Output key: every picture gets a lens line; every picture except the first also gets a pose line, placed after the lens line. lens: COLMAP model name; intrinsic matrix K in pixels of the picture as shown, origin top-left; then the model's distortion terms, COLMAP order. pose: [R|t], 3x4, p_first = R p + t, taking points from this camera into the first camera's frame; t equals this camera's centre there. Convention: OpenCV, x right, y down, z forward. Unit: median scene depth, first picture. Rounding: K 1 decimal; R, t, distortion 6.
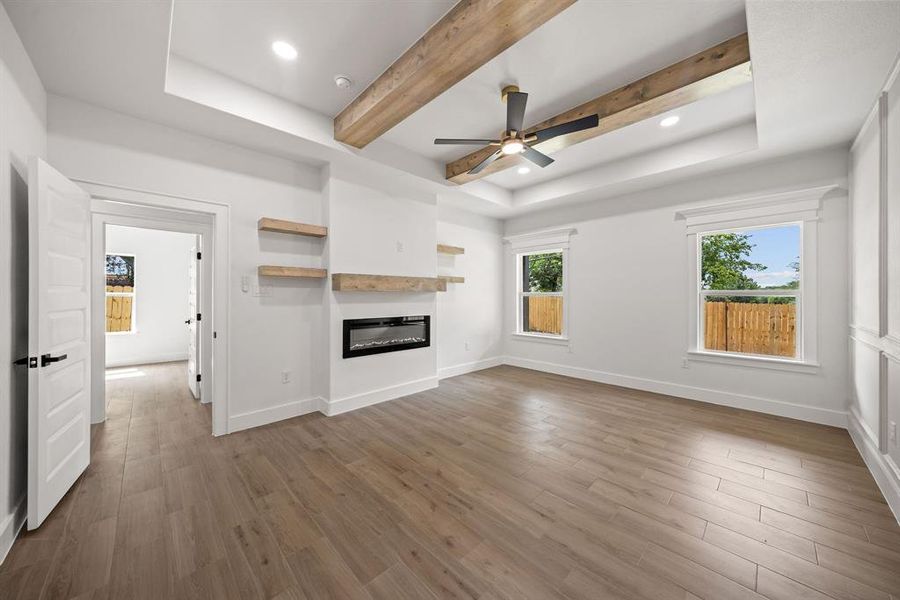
lens RADIAL K [[314.8, 0, 447.4], [0, 314.8, 295.5], [0, 0, 1]] dist [0.002062, 0.000037]
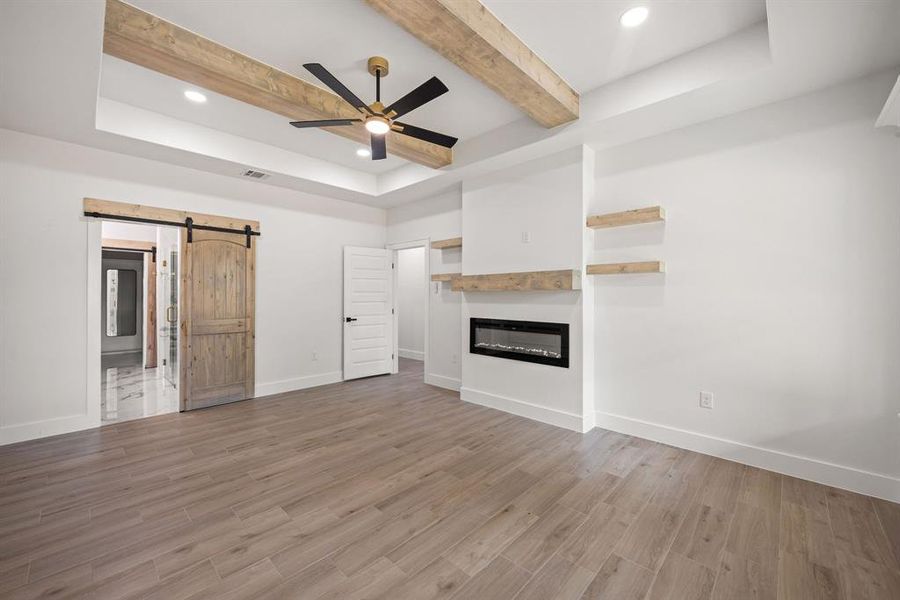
lens RADIAL K [[354.0, 0, 448.6], [0, 354.0, 292.9], [0, 0, 1]] dist [0.000297, -0.000075]
pose [[0.040352, -0.008888, -0.999146, 0.900081], [-0.000652, 0.999960, -0.008921, 0.001813], [0.999185, 0.001011, 0.040345, 0.871528]]
